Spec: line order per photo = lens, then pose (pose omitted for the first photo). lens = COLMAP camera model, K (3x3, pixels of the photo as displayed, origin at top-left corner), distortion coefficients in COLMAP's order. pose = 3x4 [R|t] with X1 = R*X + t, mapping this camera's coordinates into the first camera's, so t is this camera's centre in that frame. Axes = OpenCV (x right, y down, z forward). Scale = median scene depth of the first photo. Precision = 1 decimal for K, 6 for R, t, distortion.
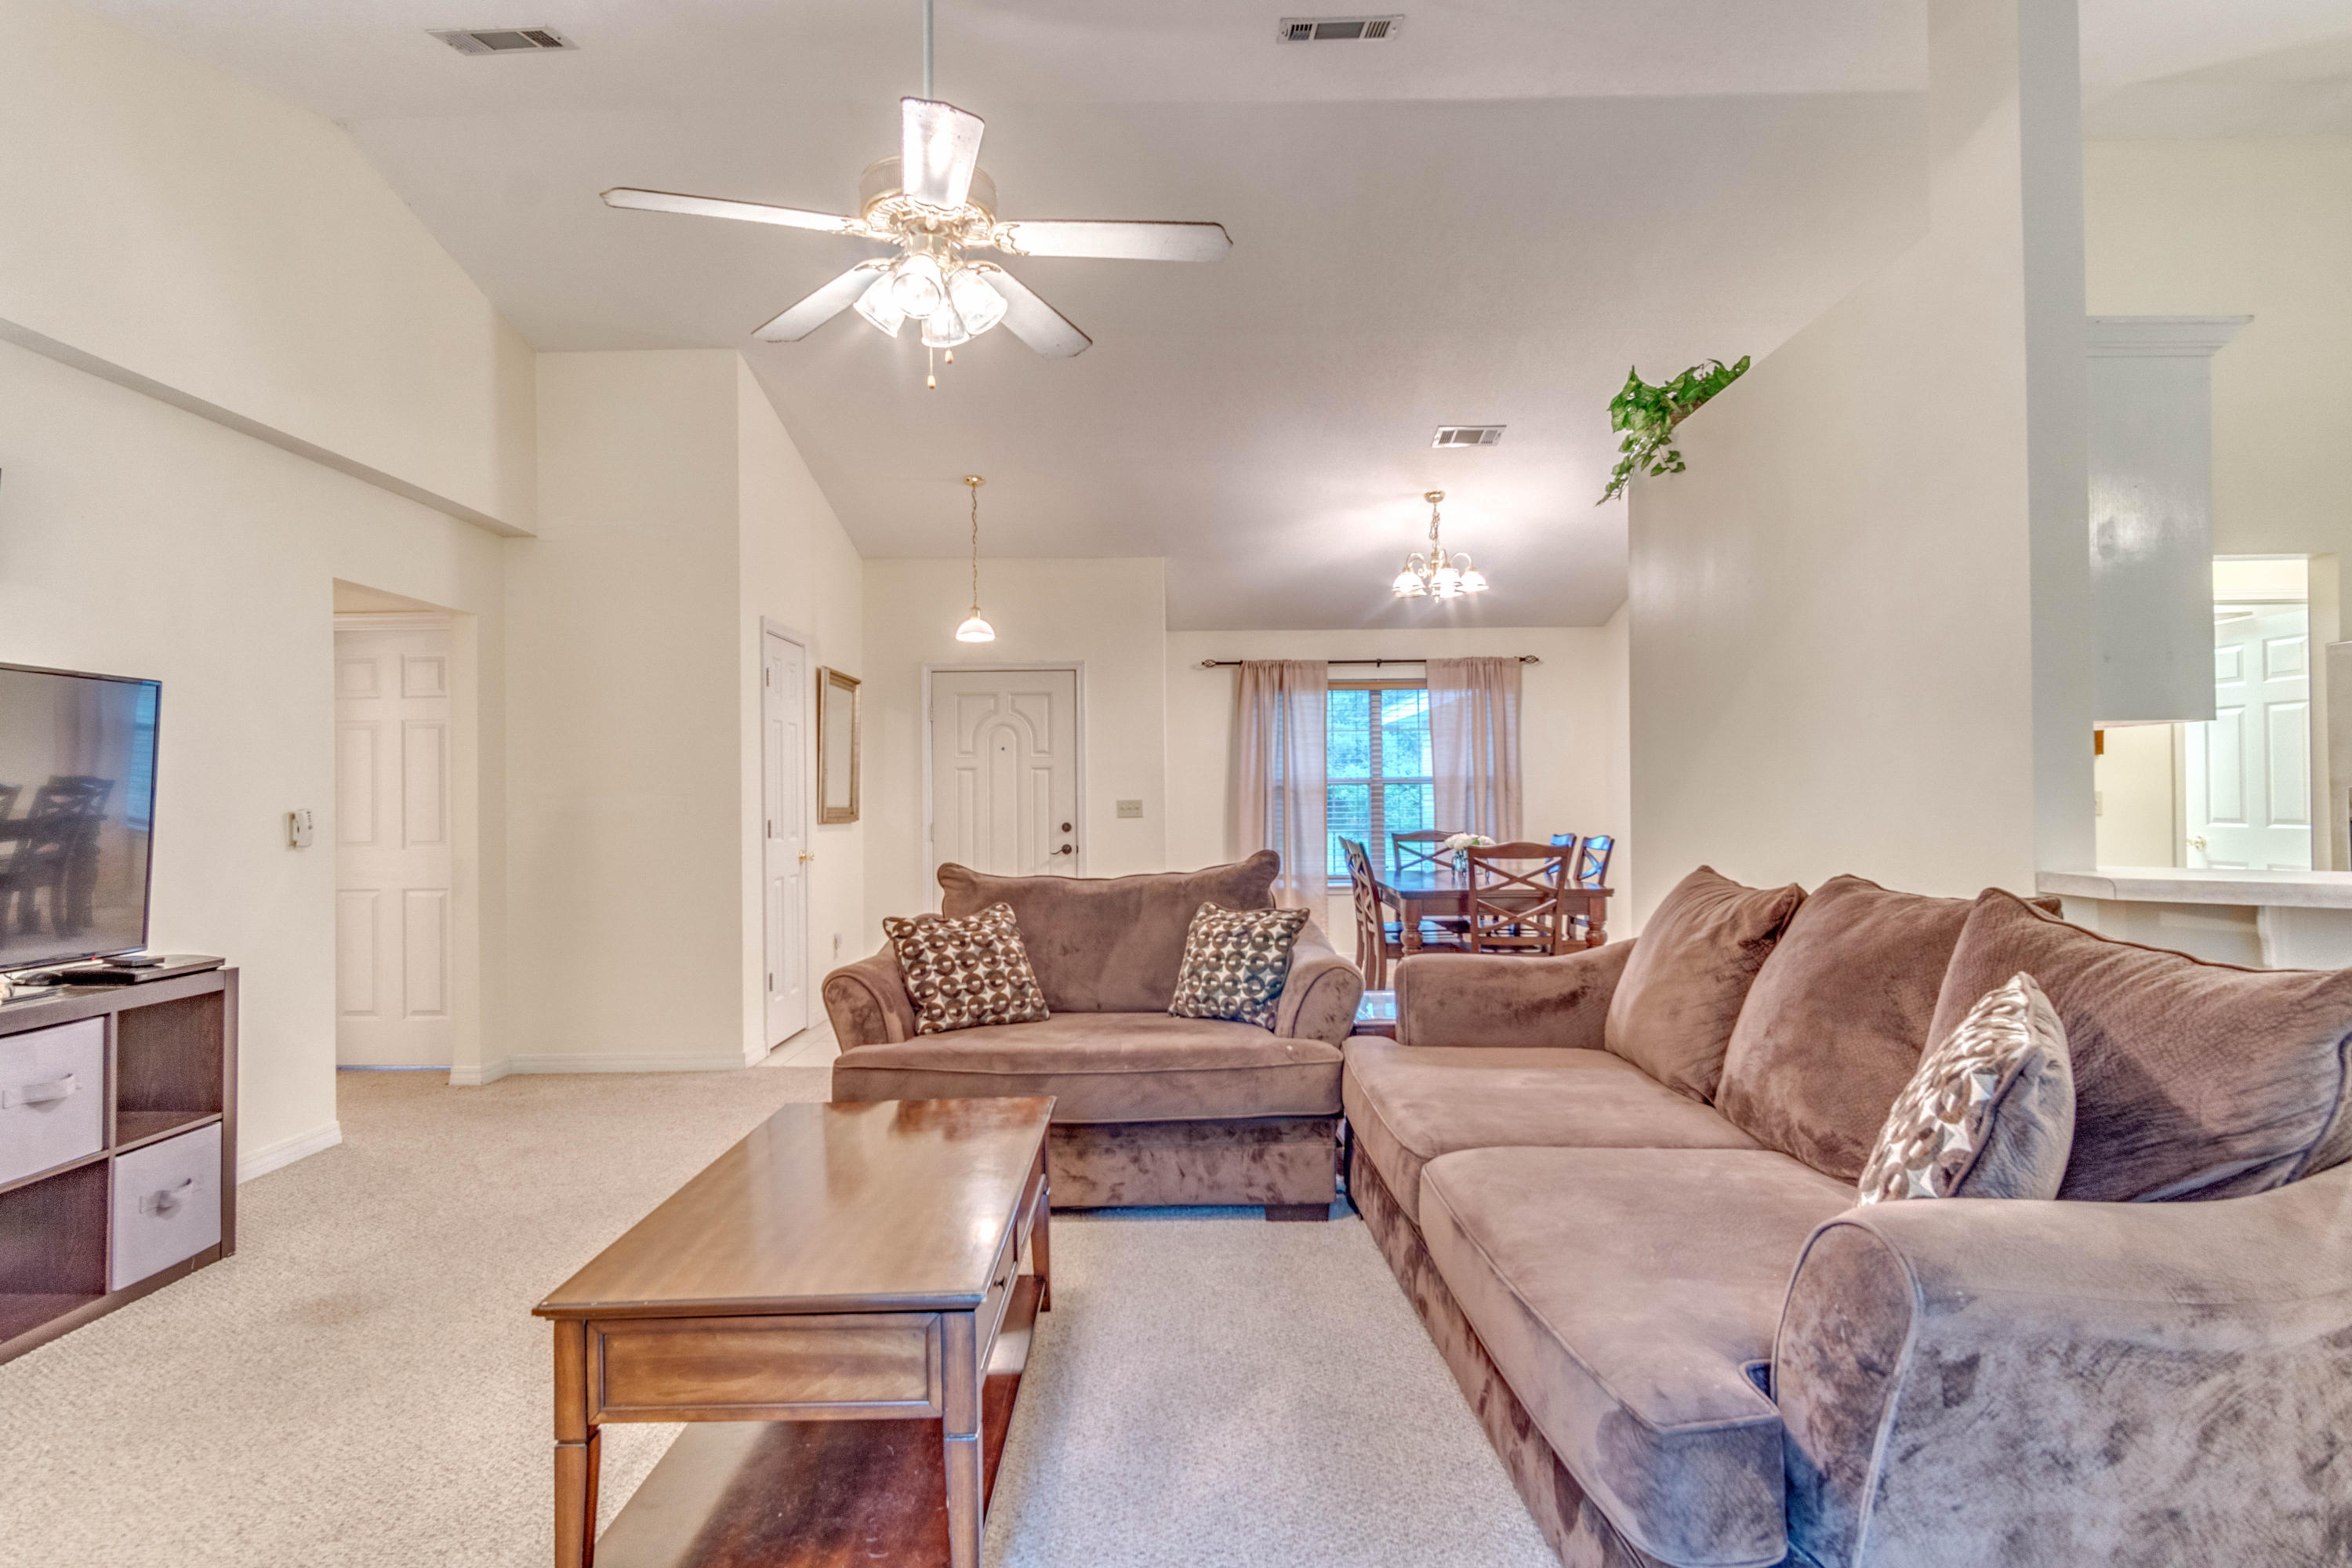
lens RADIAL K [[1247.6, 0, 1176.0], [0, 1247.6, 784.0], [0, 0, 1]] dist [0.000962, 0.001236]
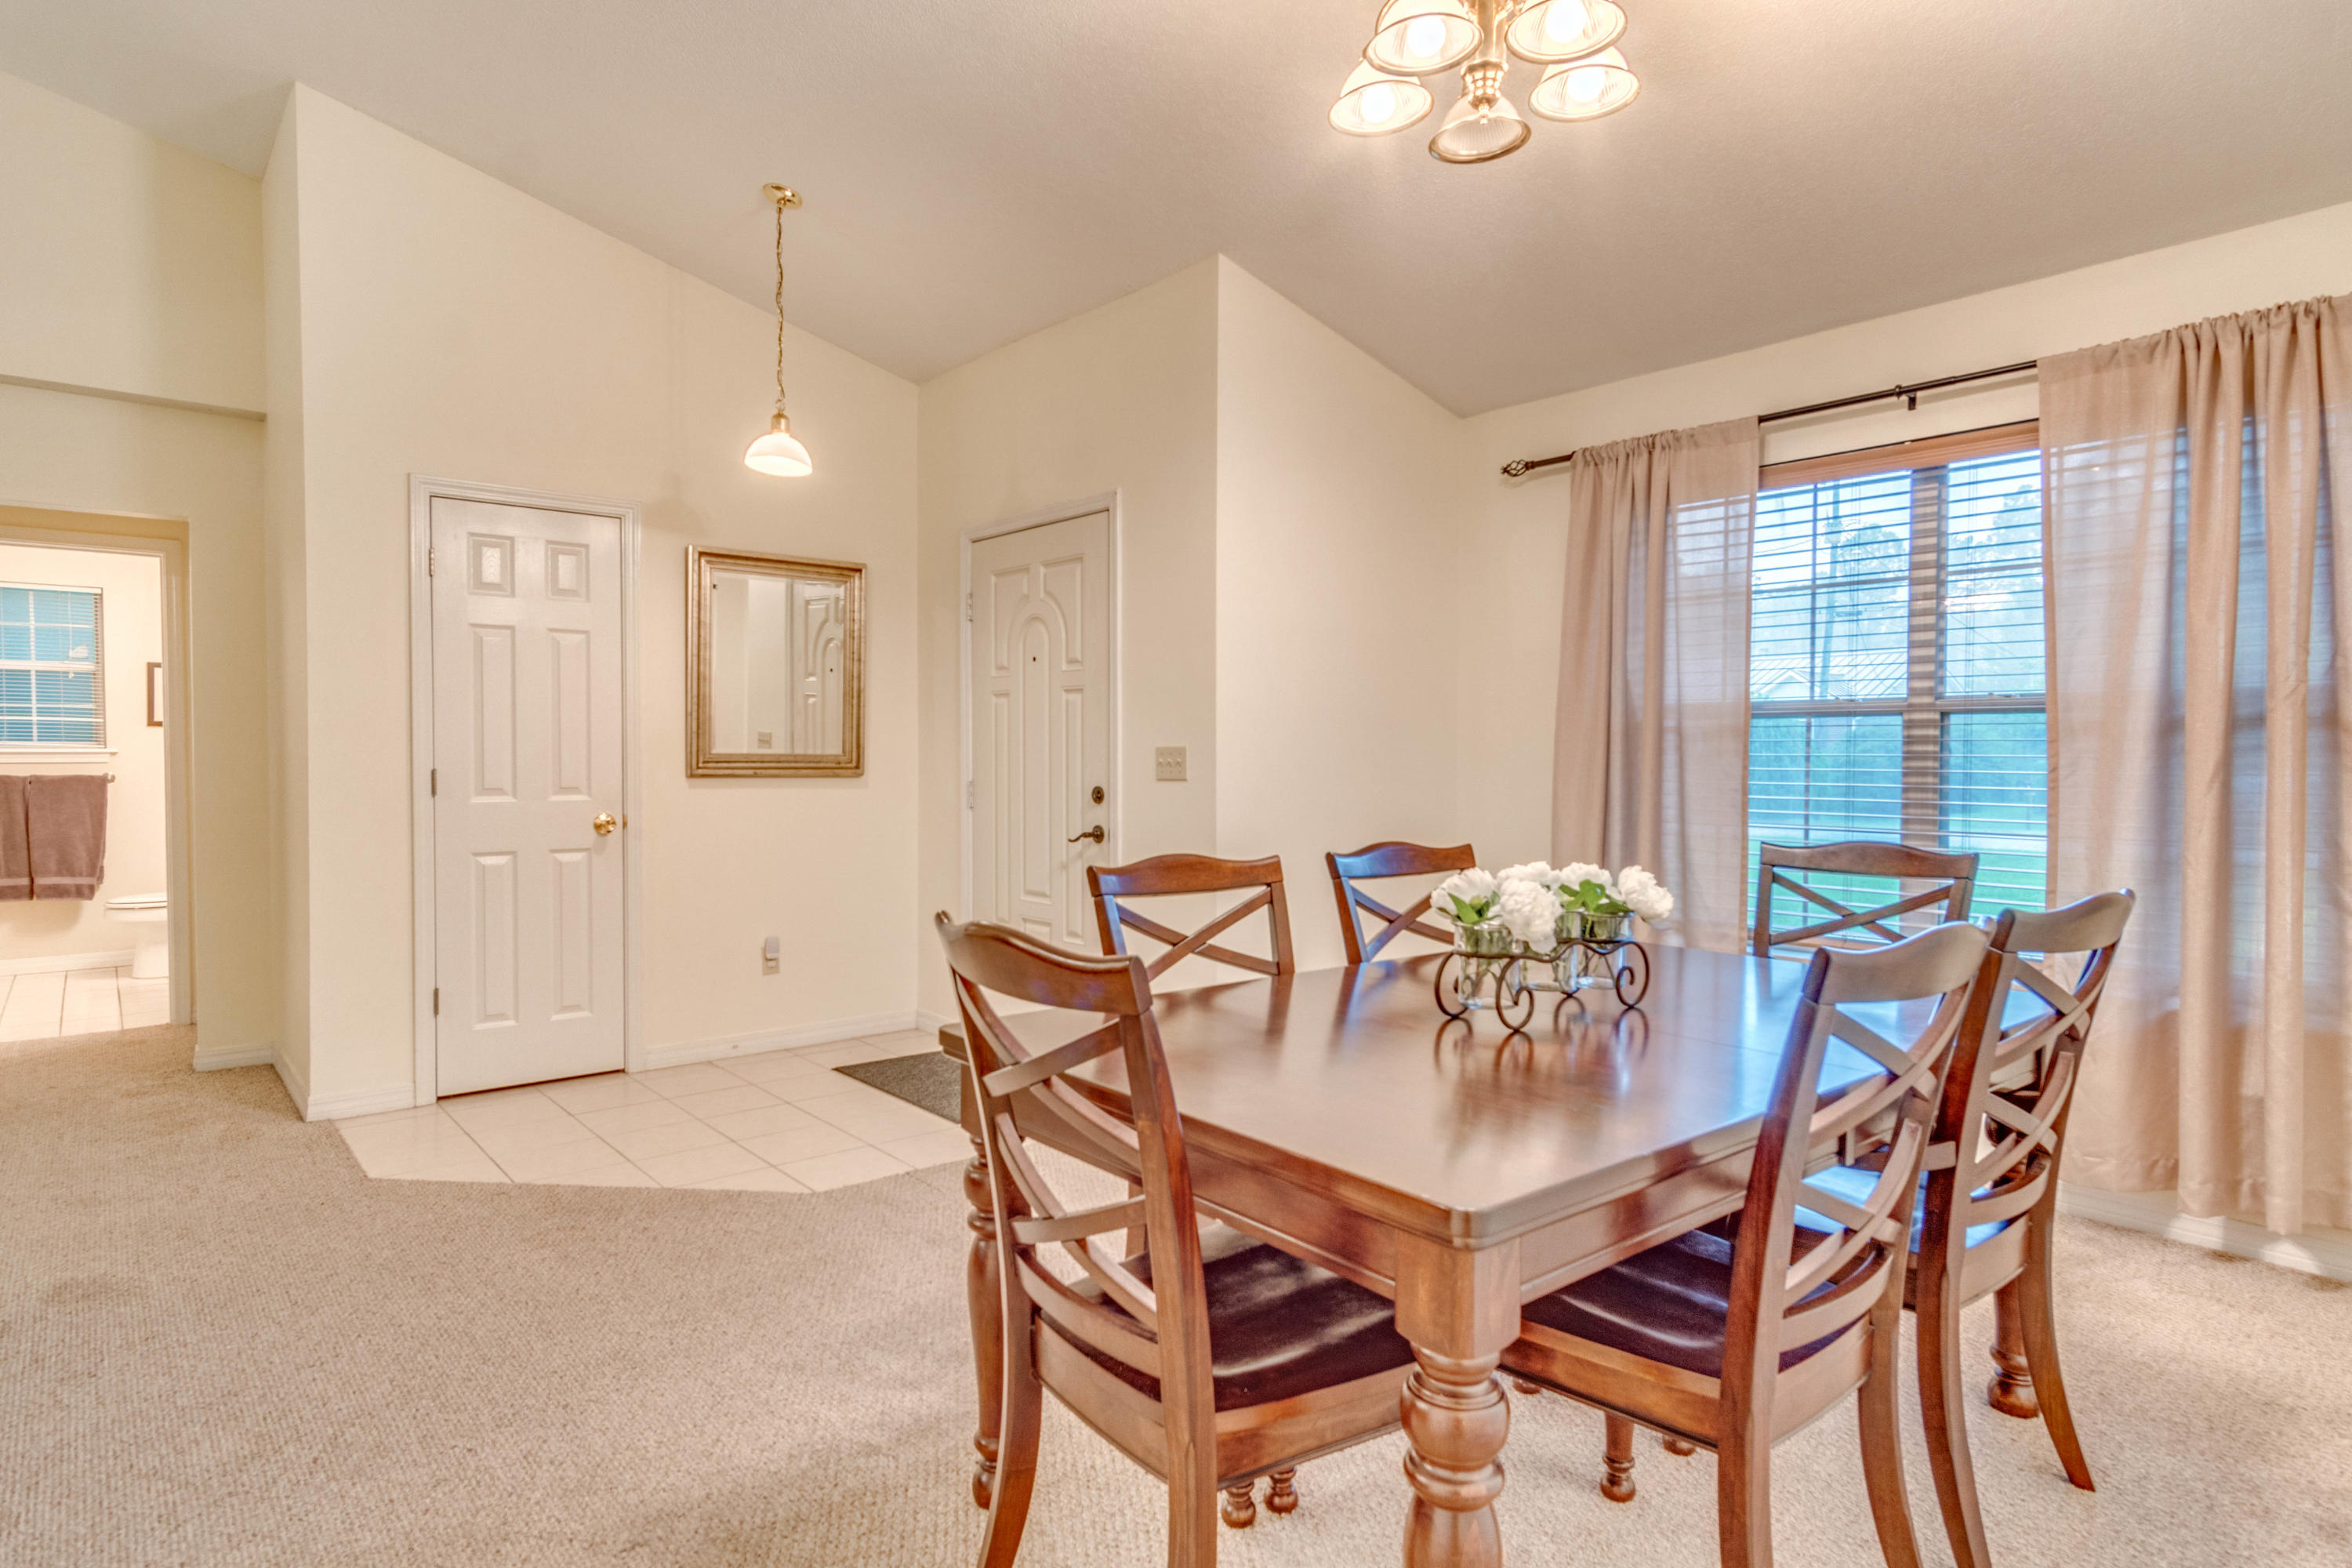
lens RADIAL K [[1292.3, 0, 1186.6], [0, 1292.3, 791.1], [0, 0, 1]] dist [0.002995, 0.000815]
pose [[0.634695, 0.036285, -0.771911, 0.336128], [-0.000920, 0.998932, 0.046201, 0.005481], [0.772762, -0.028613, 0.634050, 0.579379]]
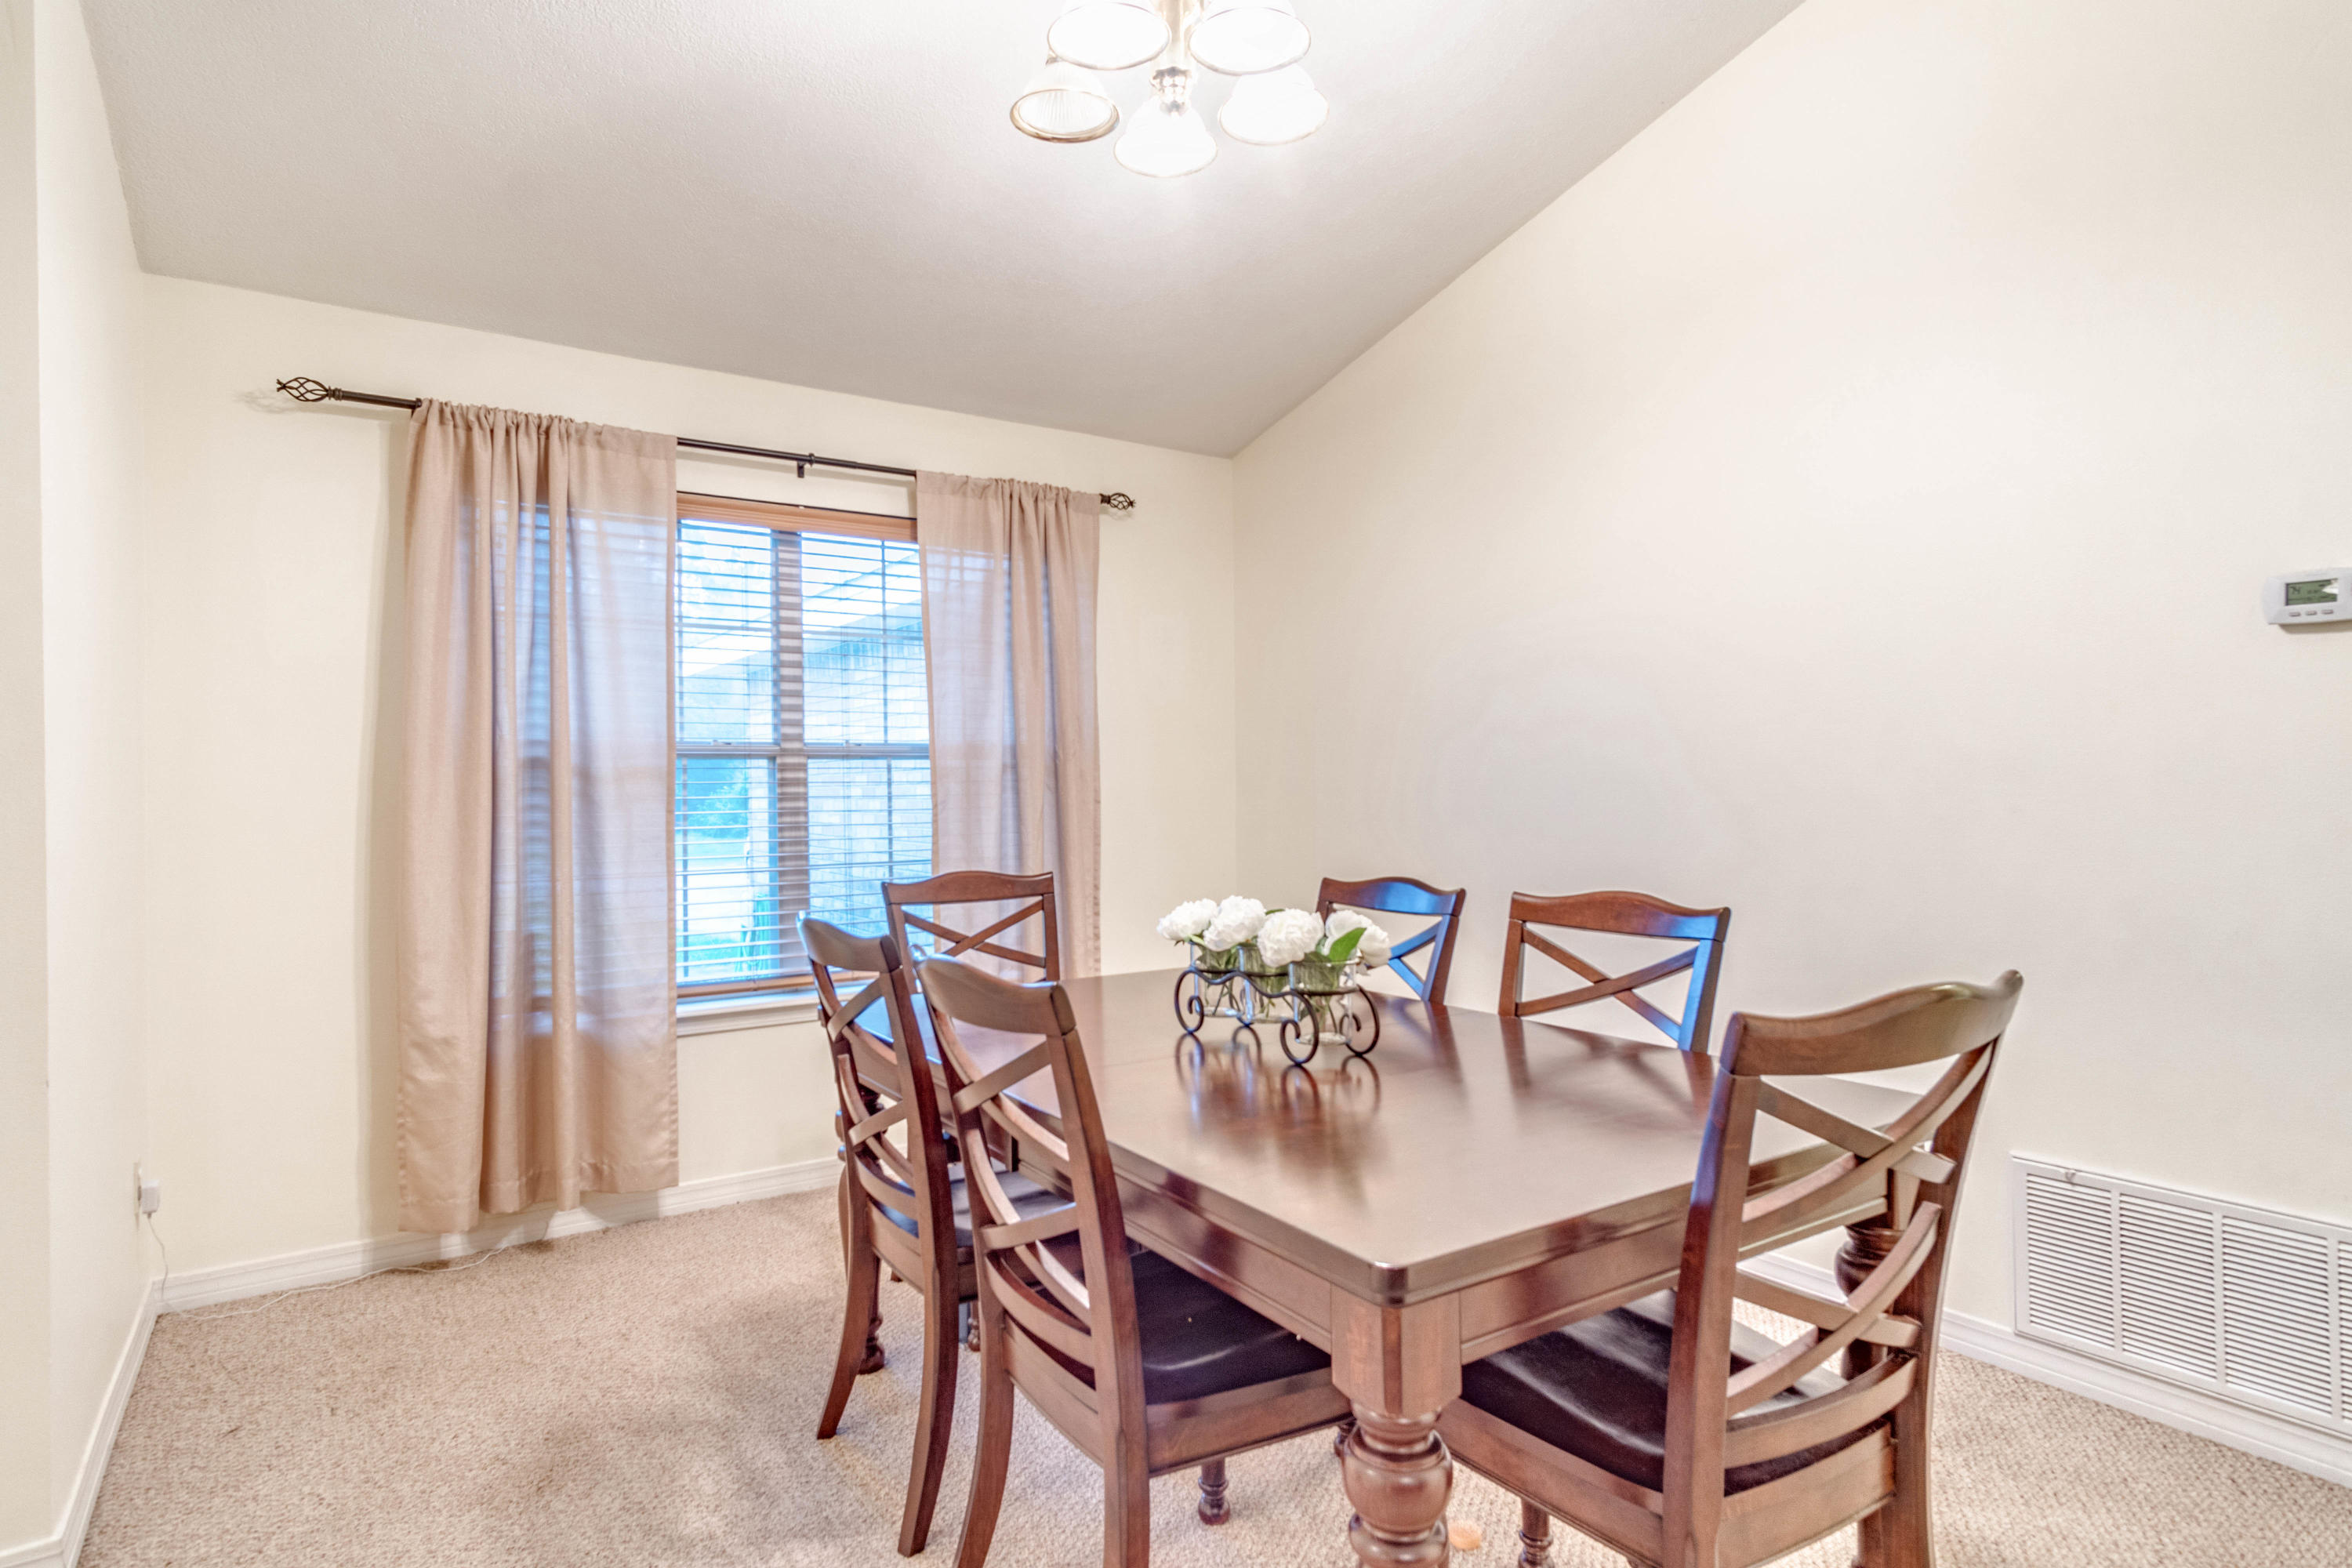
lens RADIAL K [[1292.3, 0, 1186.6], [0, 1292.3, 791.1], [0, 0, 1]] dist [0.002995, 0.000815]
pose [[0.830536, -0.001611, 0.556963, 0.029316], [-0.002514, 0.999975, 0.006641, 0.007805], [-0.556960, -0.006916, 0.830511, 0.577463]]
